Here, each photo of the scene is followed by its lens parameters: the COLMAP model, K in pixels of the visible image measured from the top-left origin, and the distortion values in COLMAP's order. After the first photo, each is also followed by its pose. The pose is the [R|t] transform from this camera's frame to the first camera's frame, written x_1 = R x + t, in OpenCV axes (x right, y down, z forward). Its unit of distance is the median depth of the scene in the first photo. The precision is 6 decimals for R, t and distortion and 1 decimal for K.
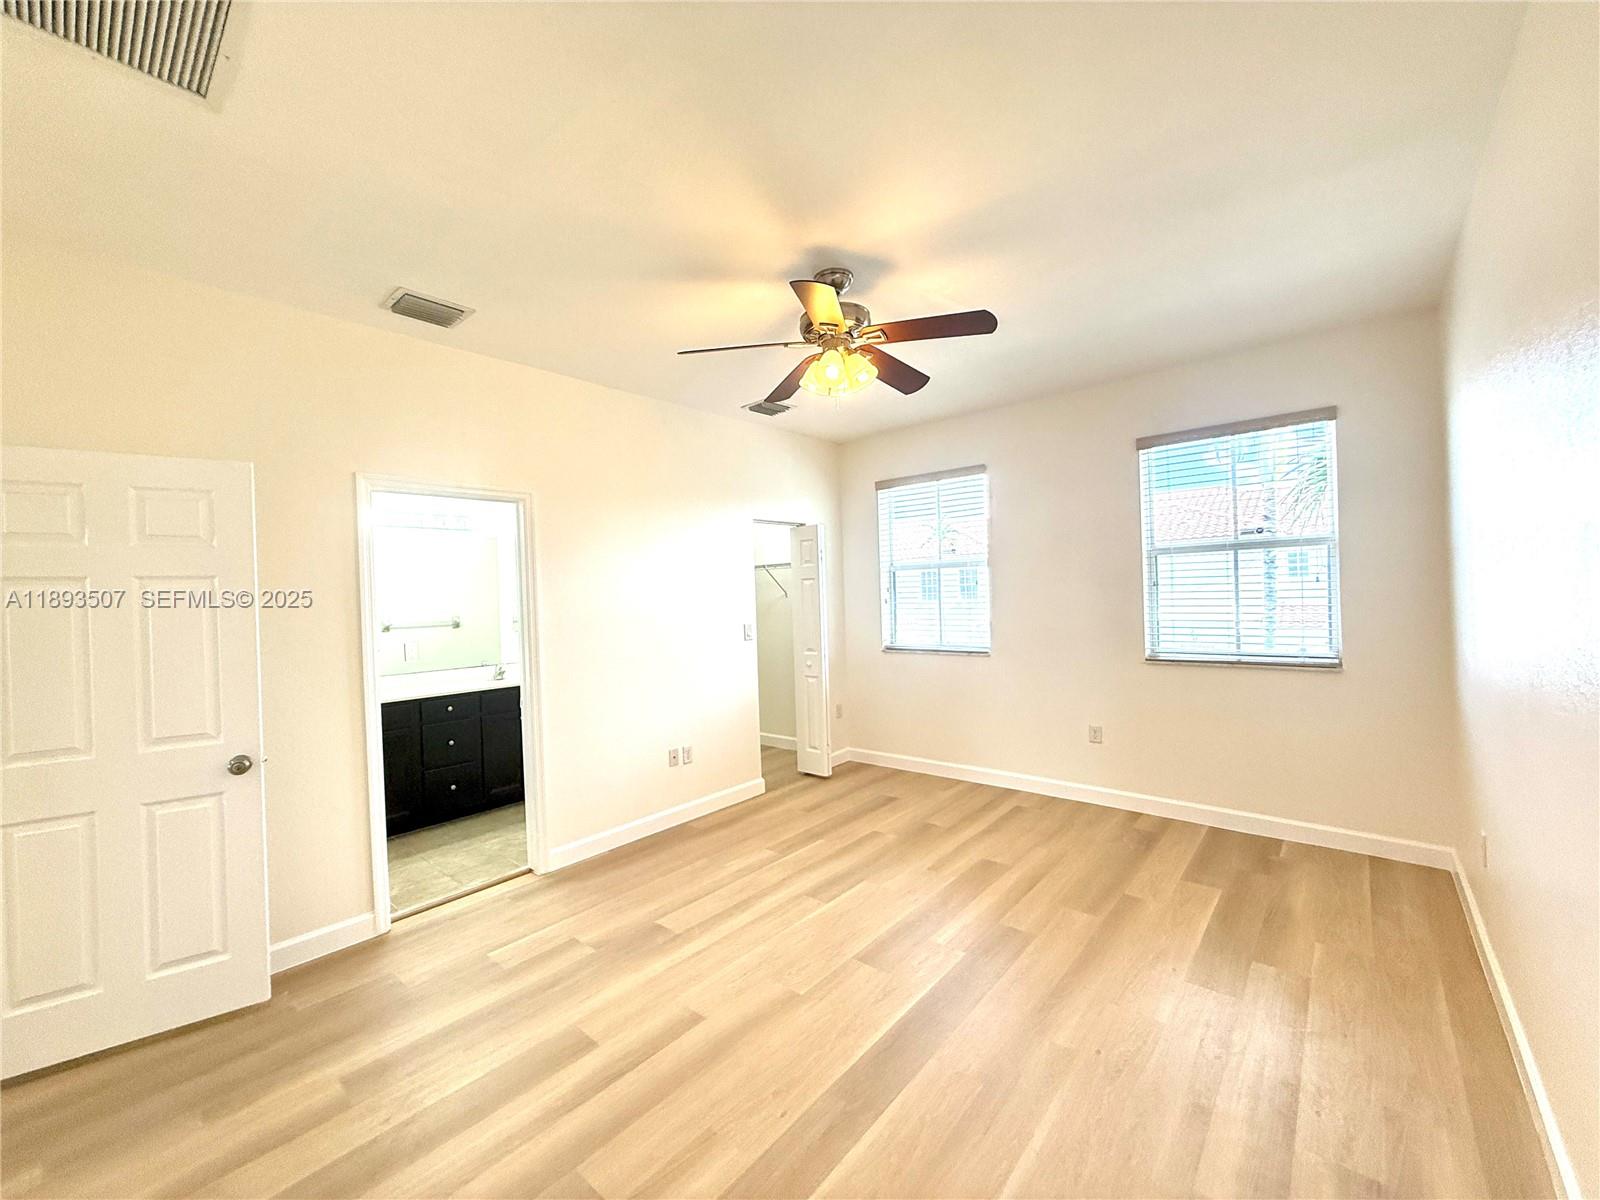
lens RADIAL K [[635.9, 0, 804.3], [0, 635.9, 602.2], [0, 0, 1]] dist [0.003871, -0.000119]
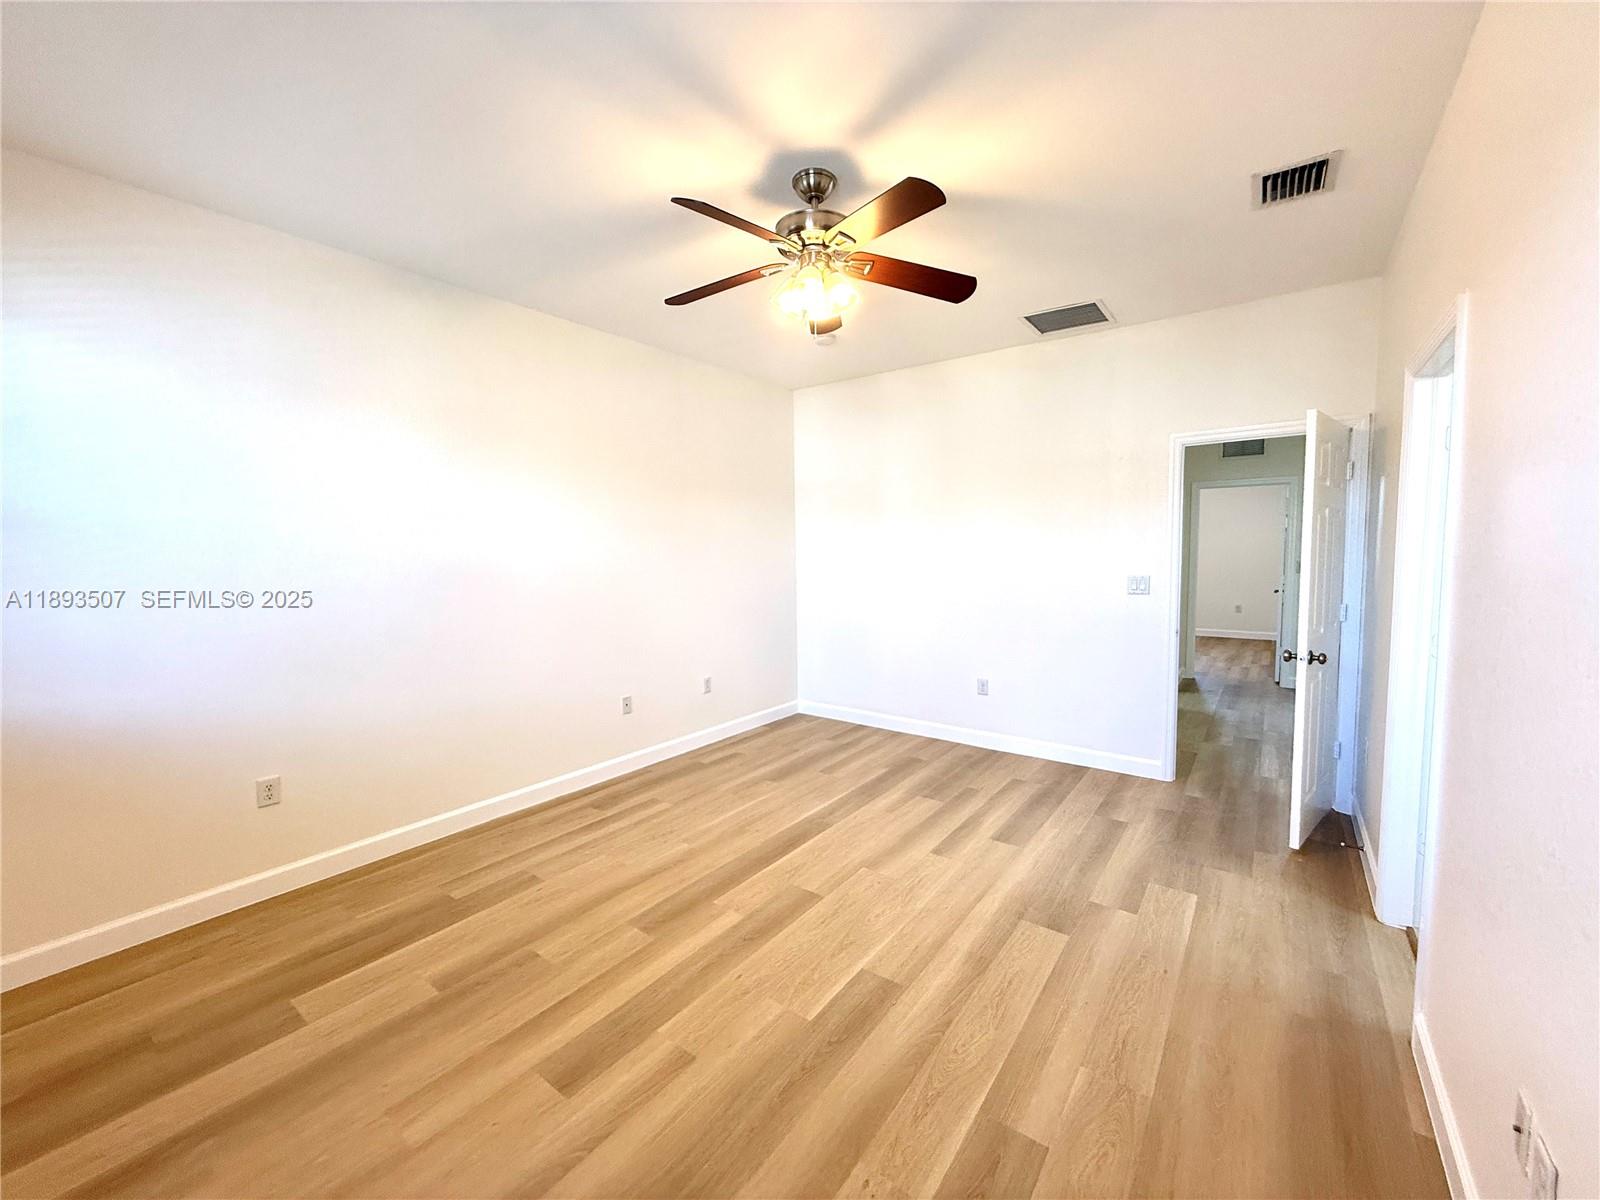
lens RADIAL K [[635.9, 0, 807.4], [0, 635.9, 607.5], [0, 0, 1]] dist [0.003871, -0.000119]
pose [[-0.995681, 0.053731, -0.075715, 0.135911], [0.045089, 0.992735, 0.111554, -0.019352], [0.081159, 0.107658, -0.990870, 1.723019]]
